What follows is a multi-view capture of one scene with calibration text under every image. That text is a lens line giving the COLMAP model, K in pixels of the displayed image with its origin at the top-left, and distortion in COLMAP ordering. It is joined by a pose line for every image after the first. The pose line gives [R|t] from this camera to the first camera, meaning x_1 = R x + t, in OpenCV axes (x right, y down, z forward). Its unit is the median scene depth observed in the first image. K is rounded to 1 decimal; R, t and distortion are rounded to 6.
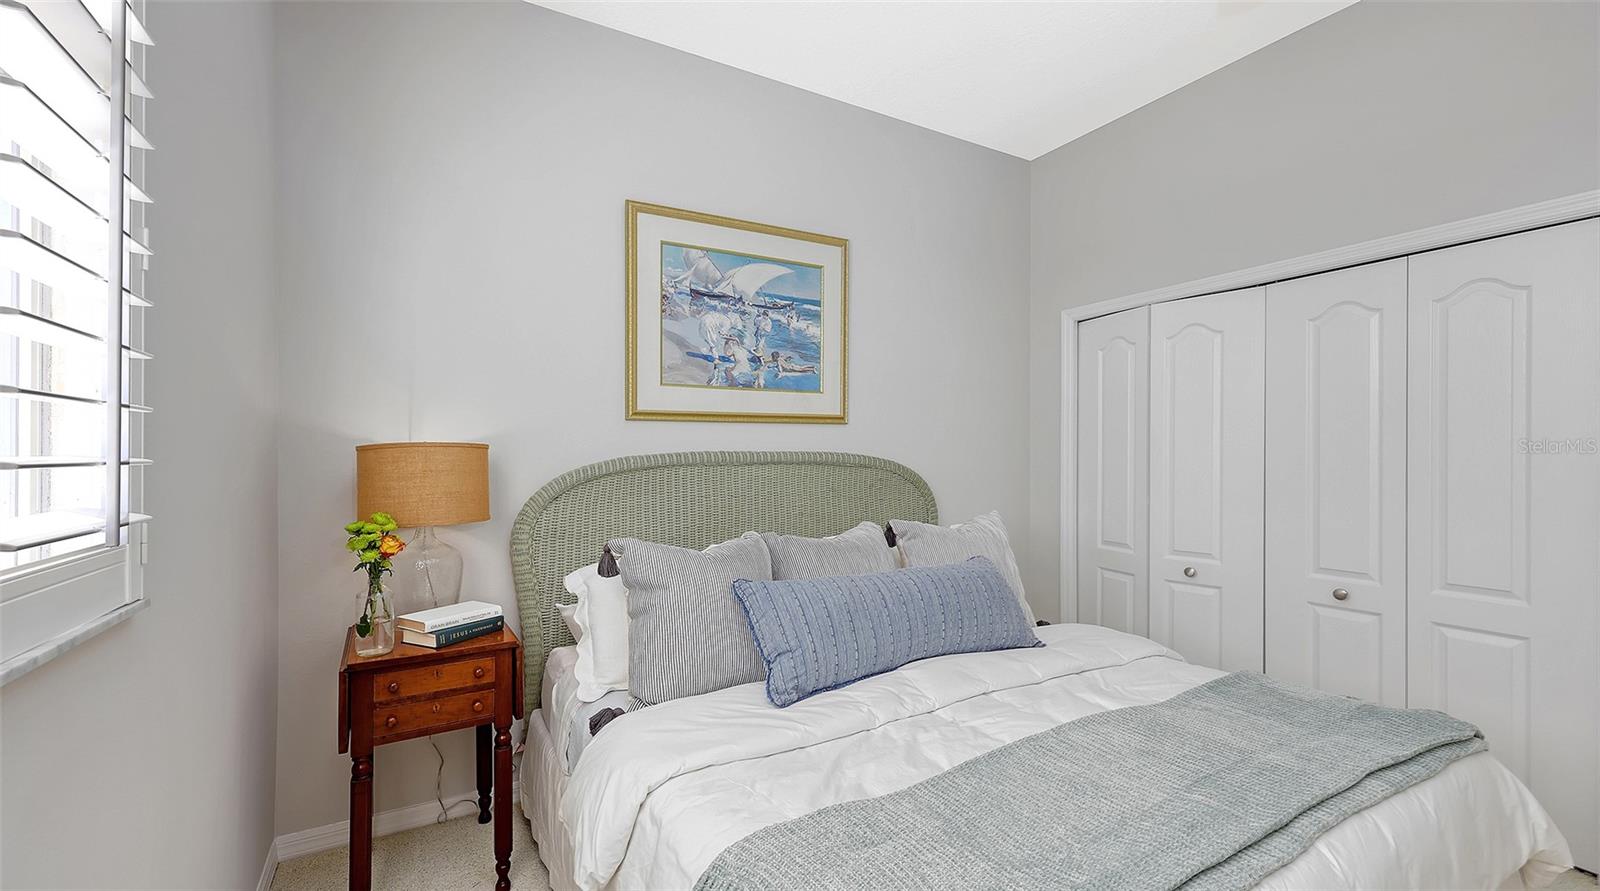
lens RADIAL K [[639.7, 0, 789.7], [0, 639.7, 472.5], [0, 0, 1]] dist [-0.002749, -0.000115]
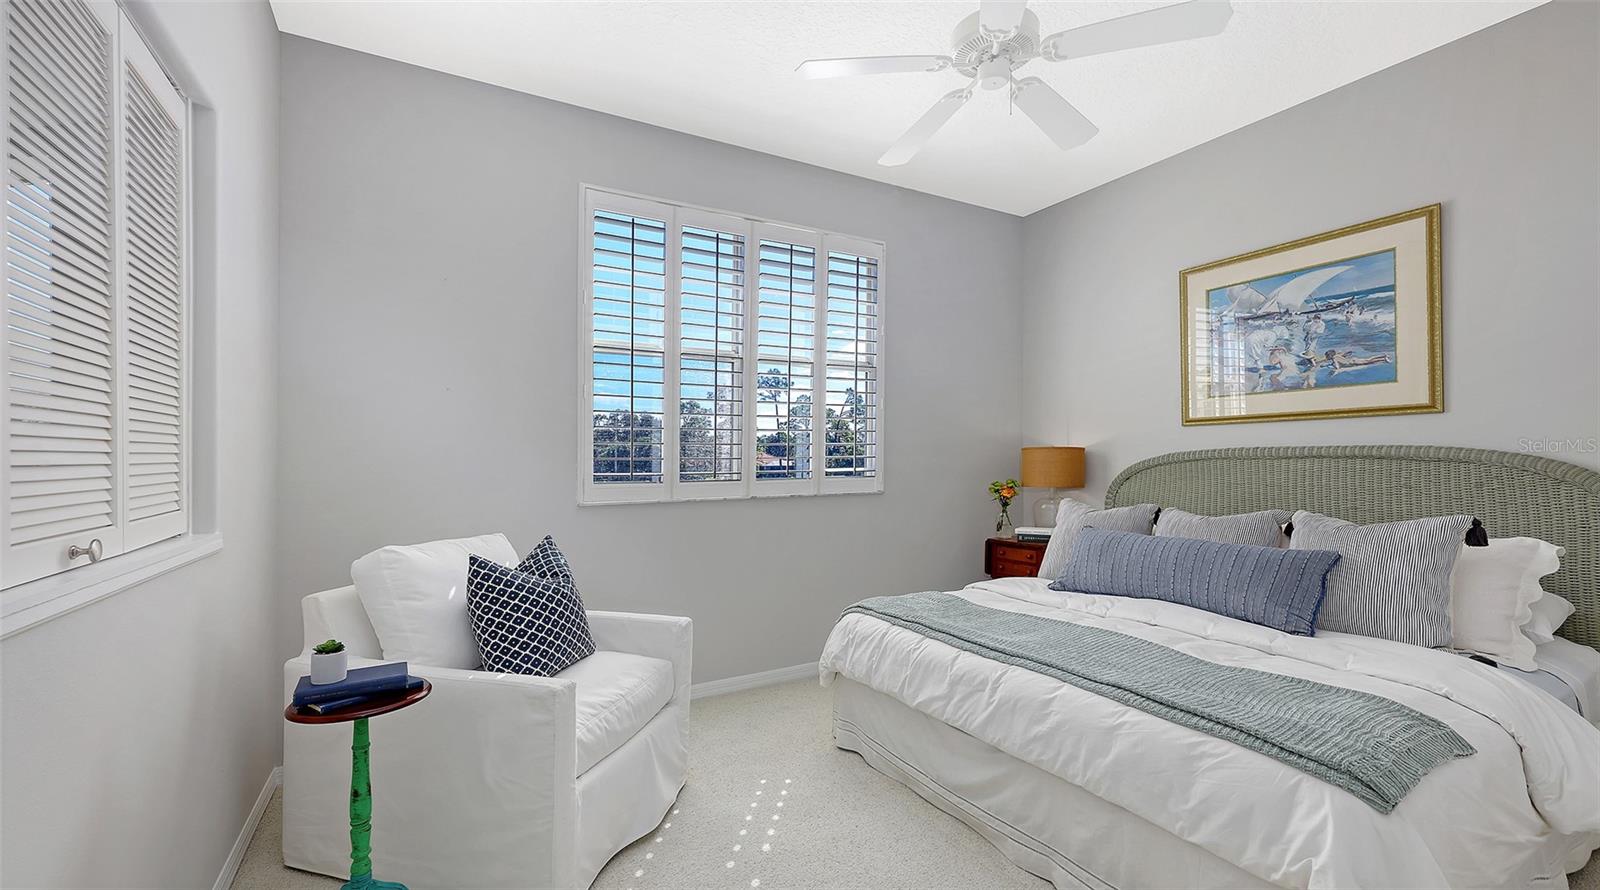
lens RADIAL K [[639.7, 0, 799.0], [0, 639.7, 447.0], [0, 0, 1]] dist [-0.002749, -0.000115]
pose [[0.035938, -0.004280, -0.999345, 1.005909], [0.000615, 0.999991, -0.004261, -0.027170], [0.999354, -0.000462, 0.035940, 0.094289]]
